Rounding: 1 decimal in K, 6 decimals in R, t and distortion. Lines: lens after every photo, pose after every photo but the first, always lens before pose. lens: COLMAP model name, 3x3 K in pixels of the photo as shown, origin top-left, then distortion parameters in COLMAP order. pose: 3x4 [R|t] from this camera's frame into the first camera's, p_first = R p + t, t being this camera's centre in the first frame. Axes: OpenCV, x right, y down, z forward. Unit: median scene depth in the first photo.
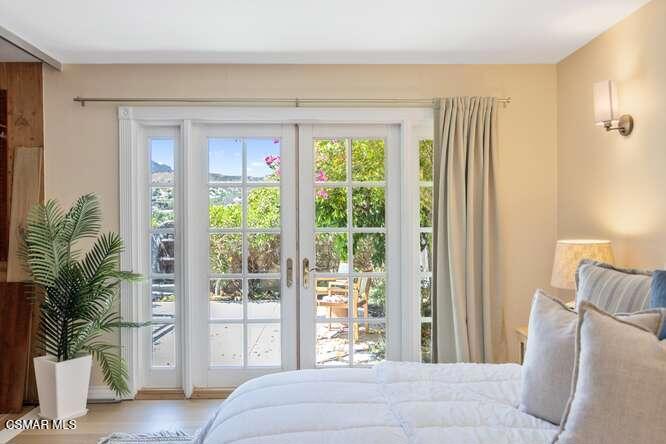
lens RADIAL K [[556.7, 0, 332.0], [0, 556.7, 221.9], [0, 0, 1]] dist [0.026761, -0.004815]
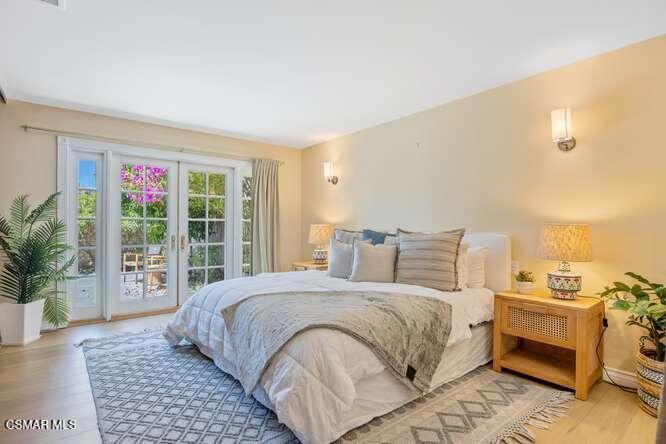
lens RADIAL K [[333.9, 0, 333.7], [0, 333.9, 223.3], [0, 0, 1]] dist [-0.003138, -0.000634]
pose [[0.785154, 0.011149, 0.619200, -0.349103], [-0.008609, 0.999938, -0.007089, 0.031122], [-0.619240, 0.000235, 0.785202, -0.172423]]
